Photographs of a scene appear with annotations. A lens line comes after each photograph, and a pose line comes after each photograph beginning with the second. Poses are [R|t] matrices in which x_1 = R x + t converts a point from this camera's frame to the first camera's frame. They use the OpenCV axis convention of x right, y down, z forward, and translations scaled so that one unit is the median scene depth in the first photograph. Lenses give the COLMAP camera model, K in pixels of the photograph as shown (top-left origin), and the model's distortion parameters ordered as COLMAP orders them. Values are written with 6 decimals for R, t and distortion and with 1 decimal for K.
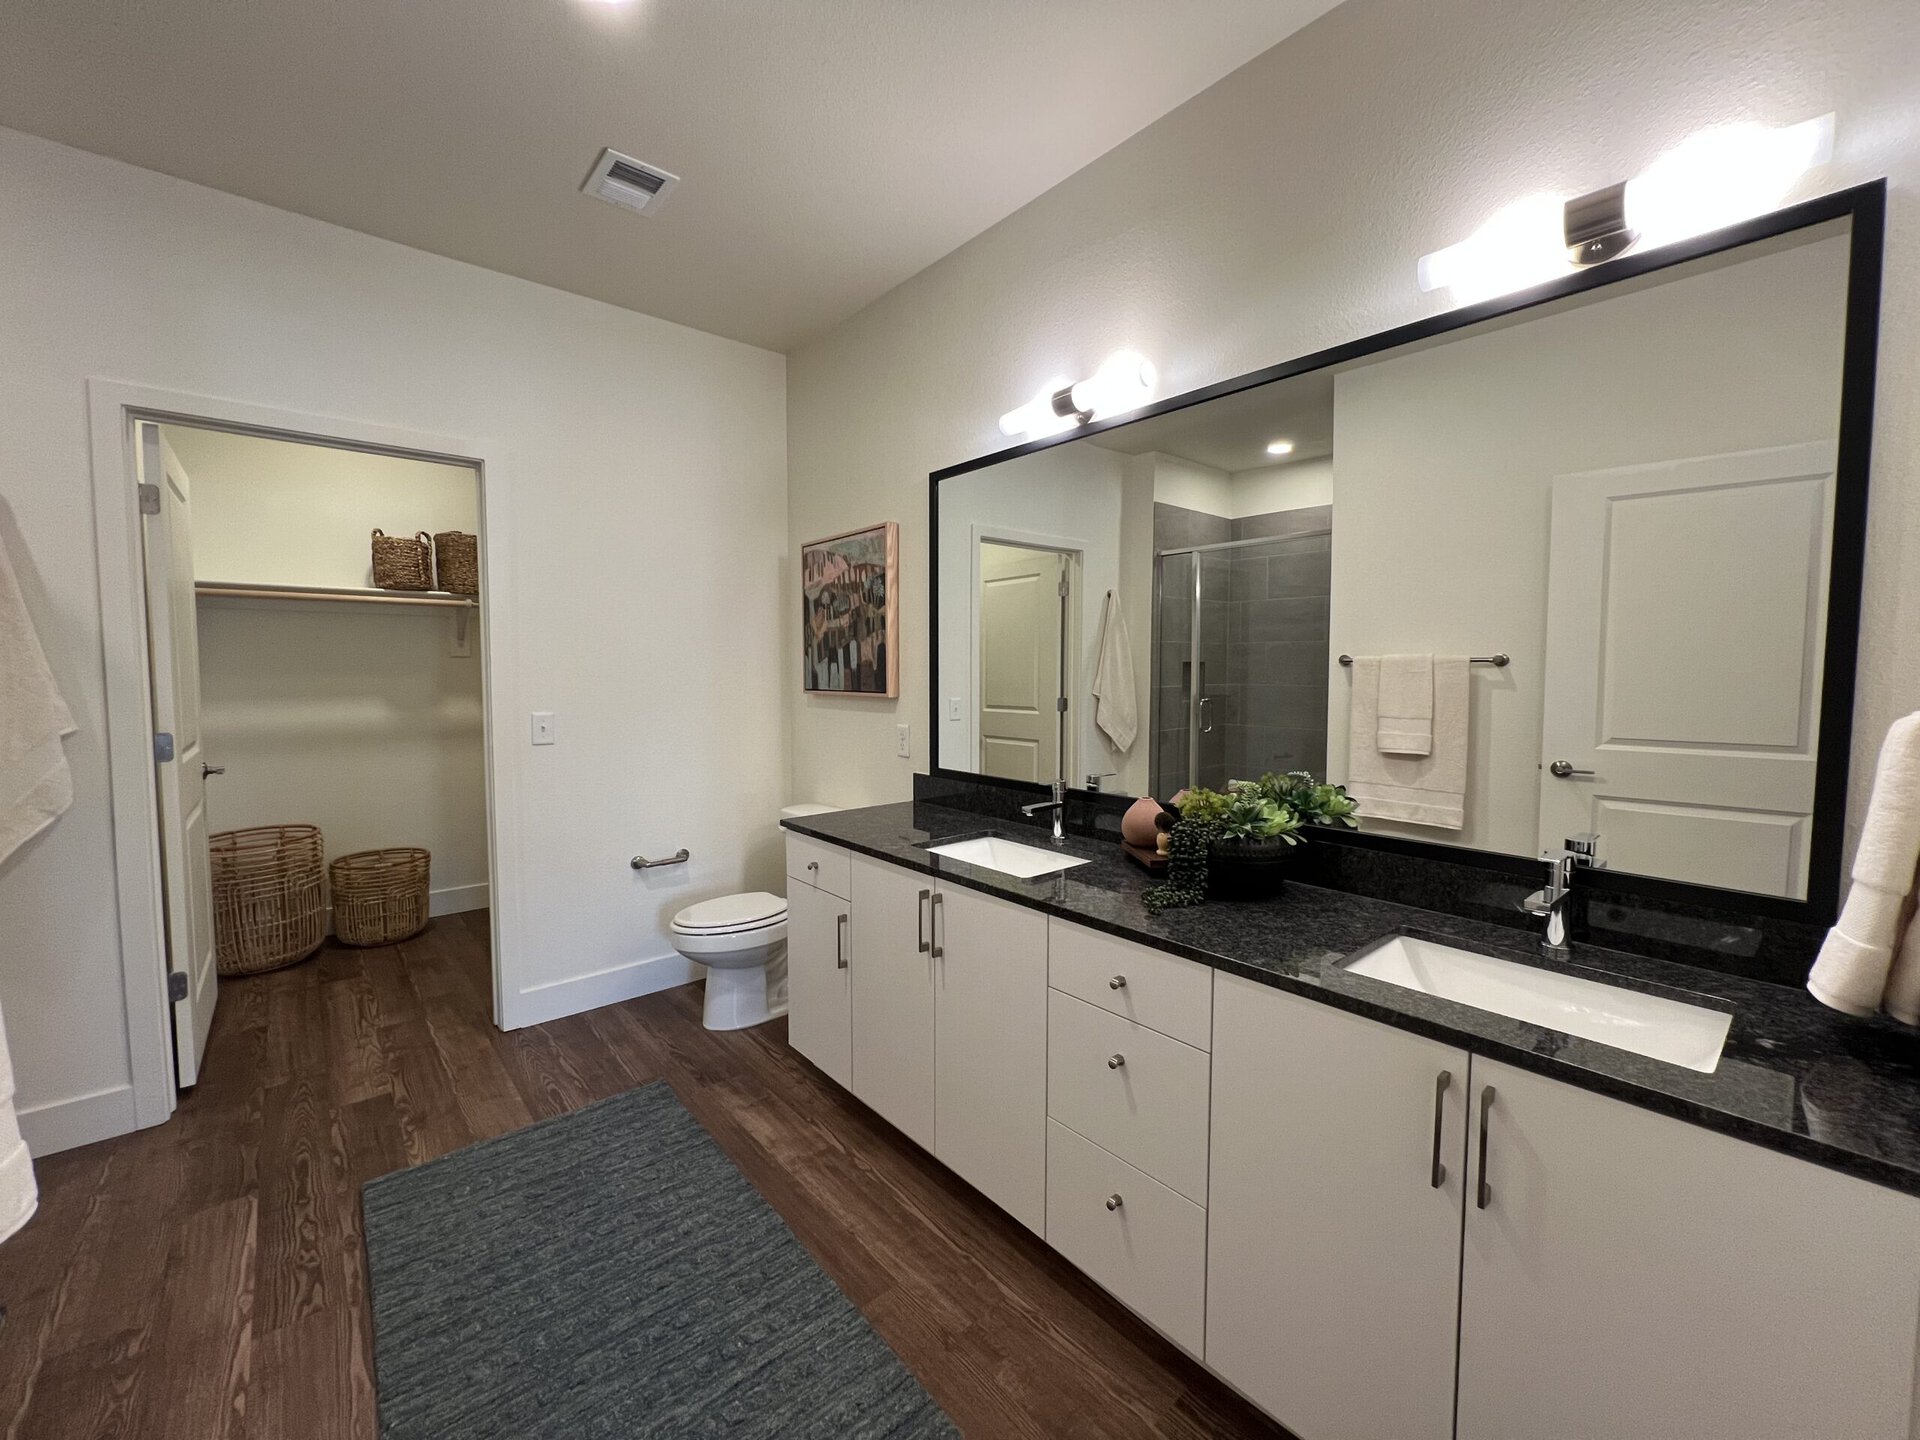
lens RADIAL K [[766.4, 0, 954.1], [0, 766.4, 714.2], [0, 0, 1]] dist [-0.001985, 0.000166]
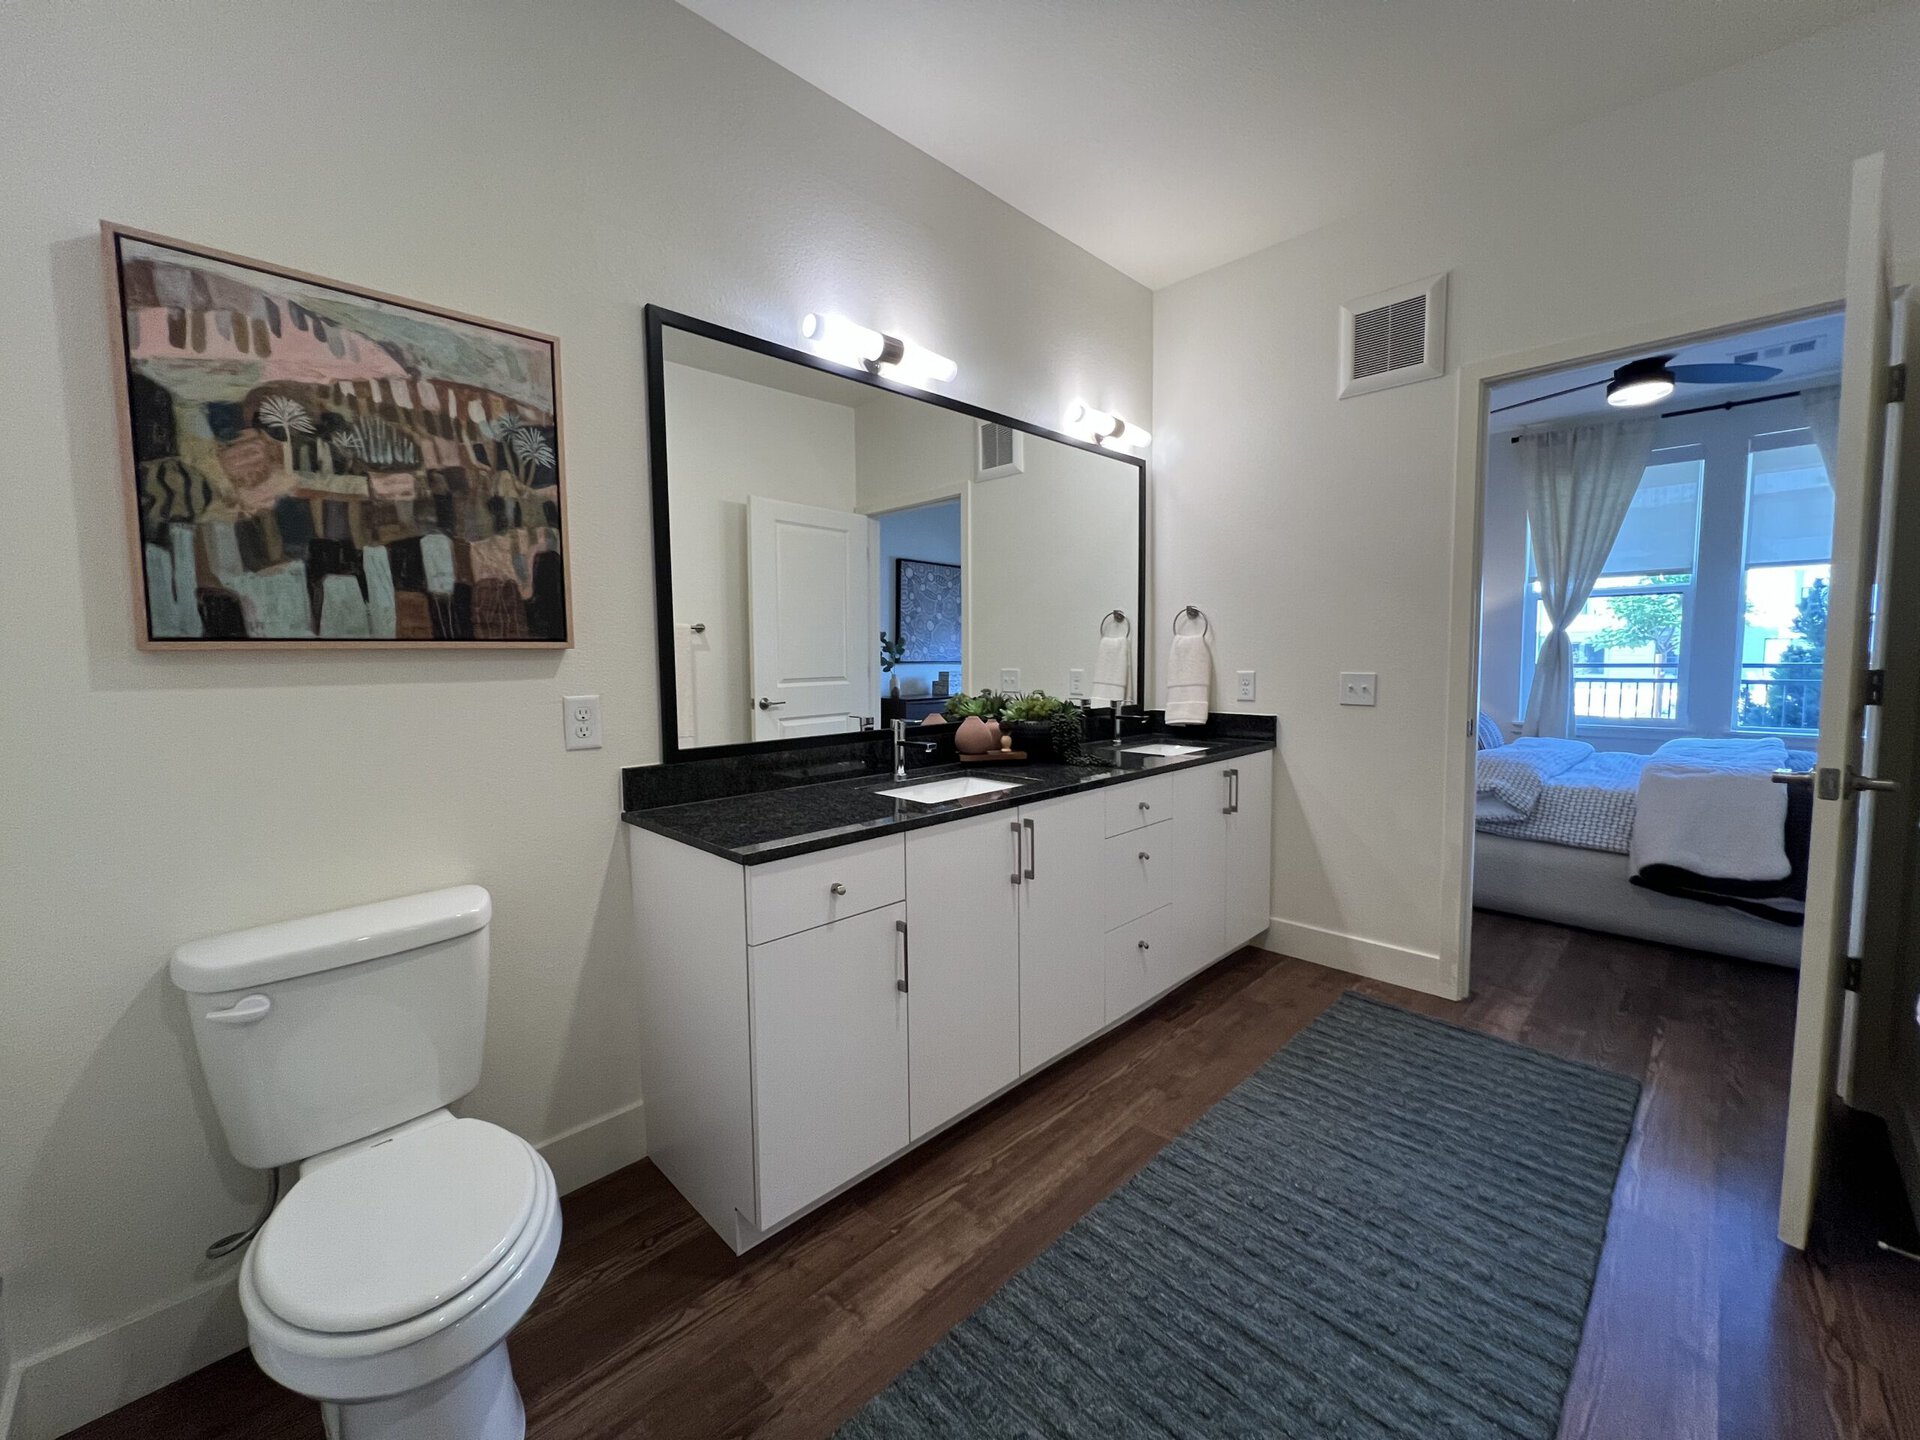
lens RADIAL K [[766.4, 0, 954.1], [0, 766.4, 714.2], [0, 0, 1]] dist [-0.001985, 0.000166]
pose [[-0.070536, -0.075594, 0.994641, -0.661363], [0.070405, 0.994260, 0.080558, 0.000851], [-0.995022, 0.075710, -0.064809, 0.733415]]
